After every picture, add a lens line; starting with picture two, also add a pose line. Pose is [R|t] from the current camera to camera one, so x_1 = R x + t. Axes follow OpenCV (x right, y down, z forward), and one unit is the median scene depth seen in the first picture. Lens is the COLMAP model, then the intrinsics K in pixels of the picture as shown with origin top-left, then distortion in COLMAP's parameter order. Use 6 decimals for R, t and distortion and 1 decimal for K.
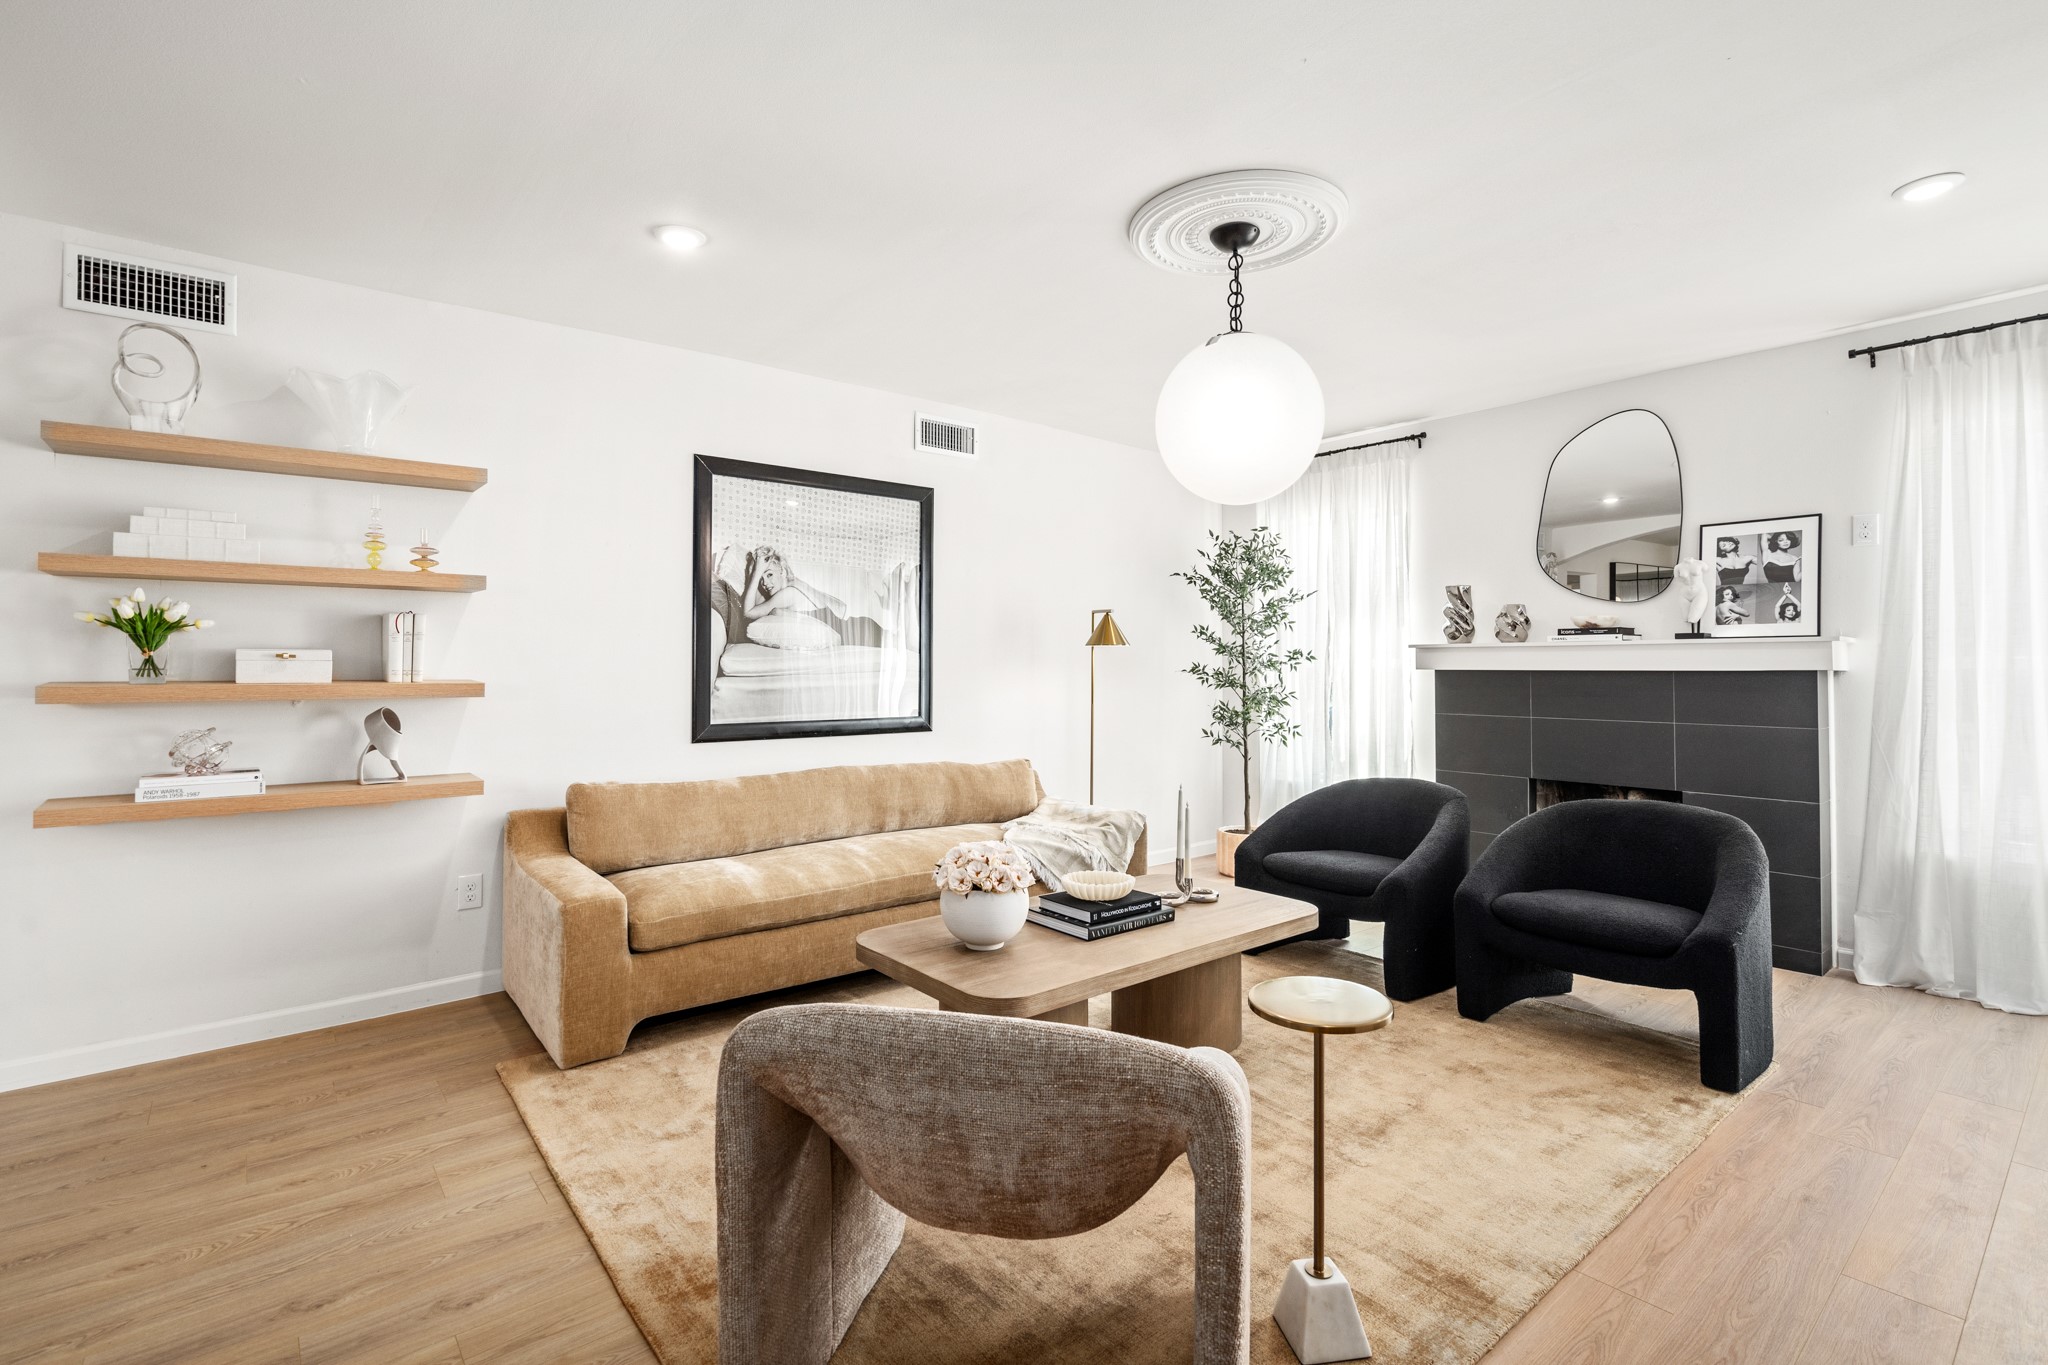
lens RADIAL K [[940.3, 0, 1065.6], [0, 940.3, 652.3], [0, 0, 1]] dist [-0.001897, -0.002338]
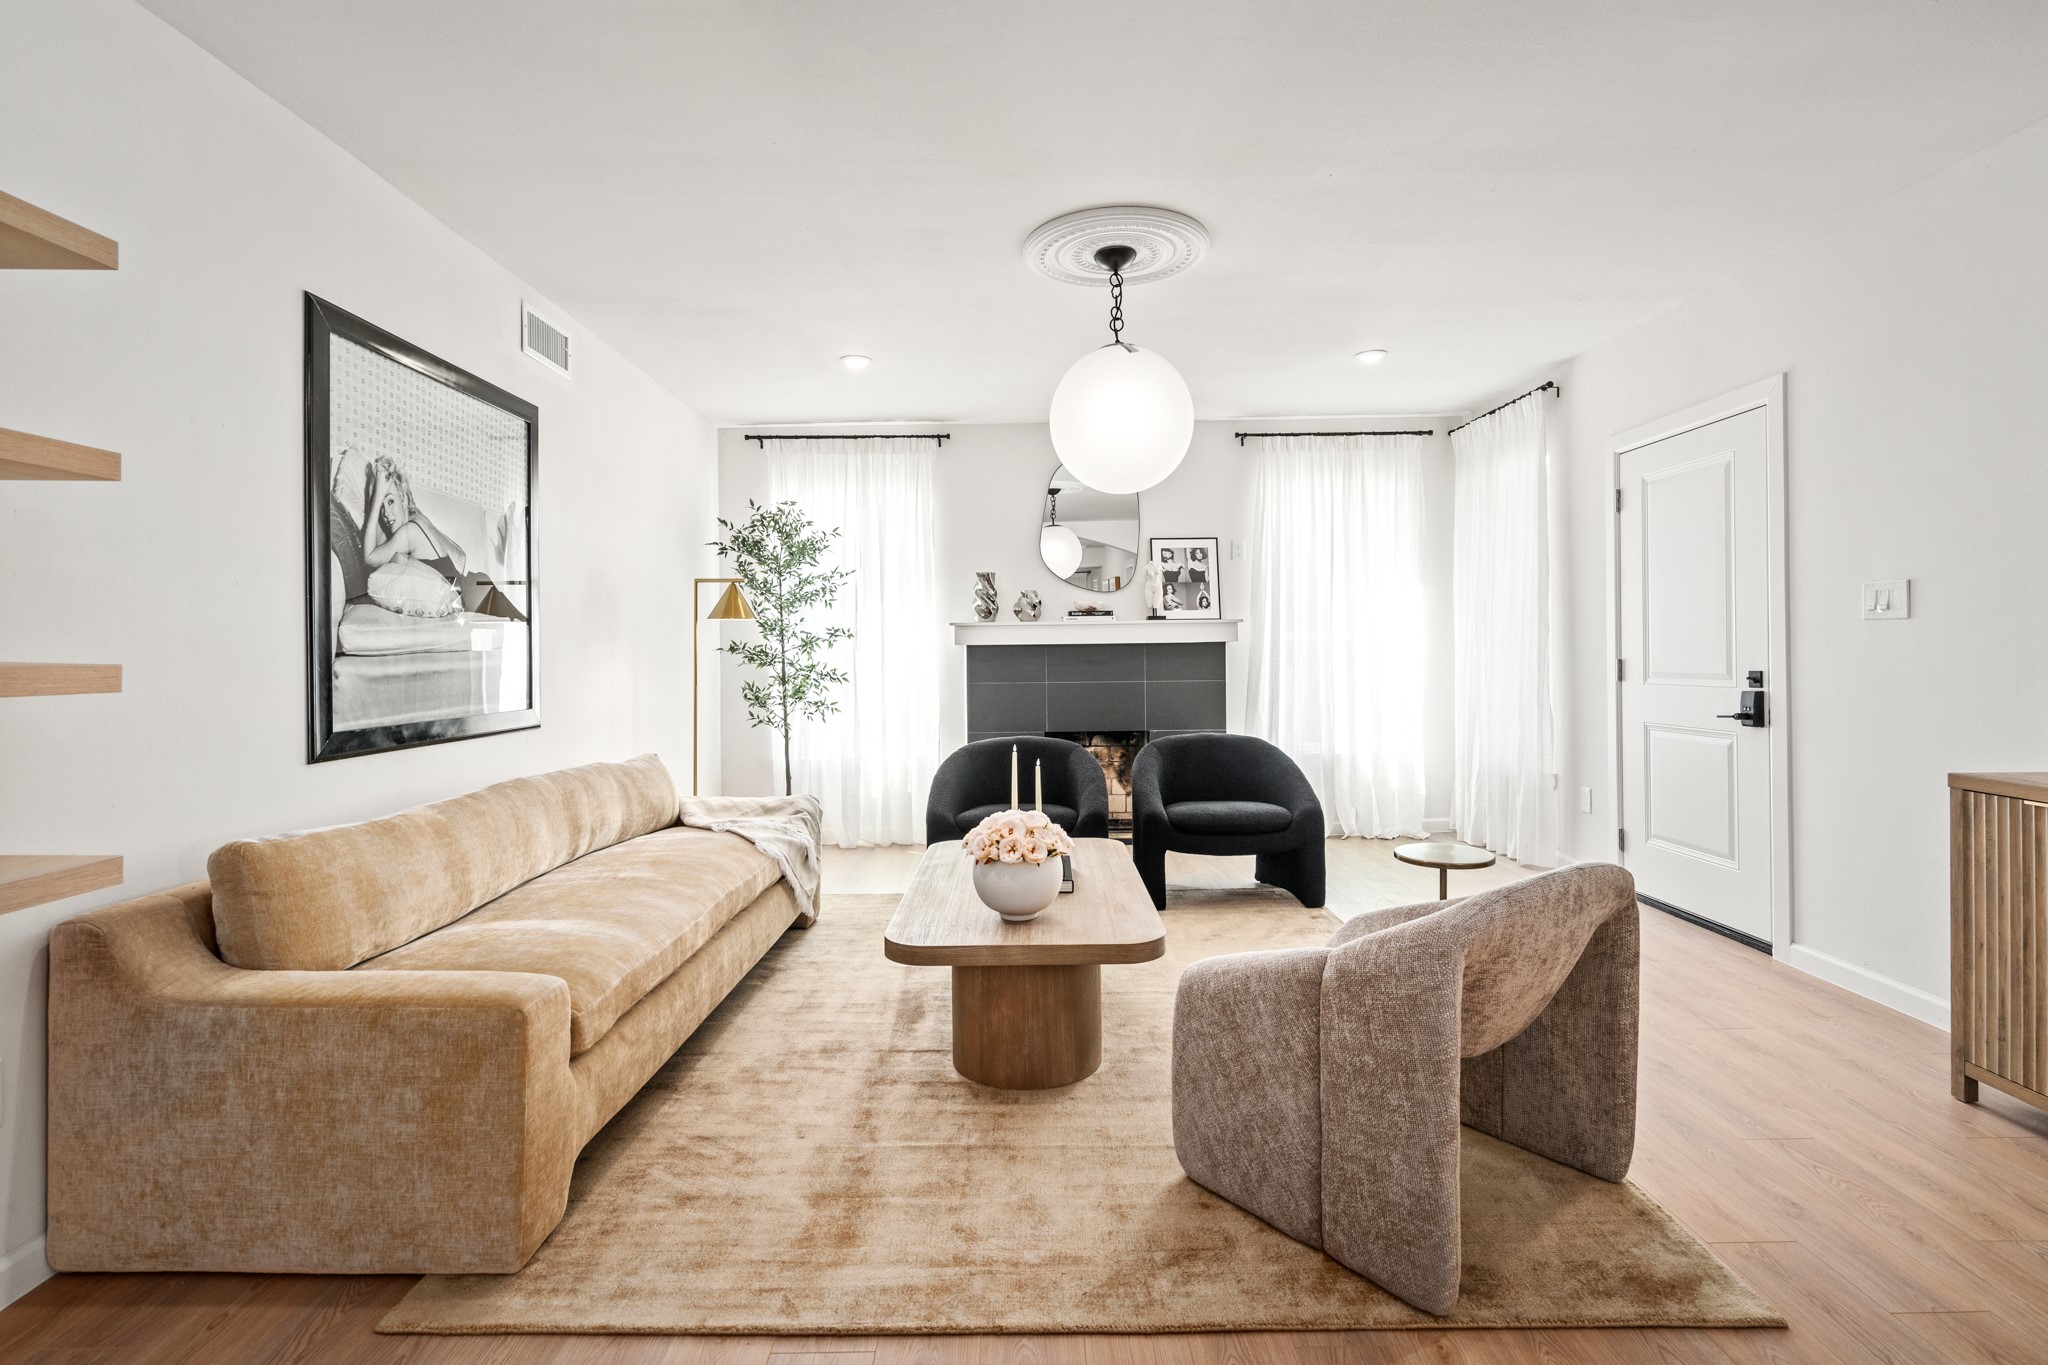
lens RADIAL K [[970.5, 0, 1014.7], [0, 970.5, 657.0], [0, 0, 1]] dist [-0.006228, 0.000640]
pose [[0.641089, -0.014022, 0.767338, -0.568320], [0.002036, 0.999861, 0.016570, 0.016585], [-0.767464, -0.009060, 0.641028, 0.234887]]
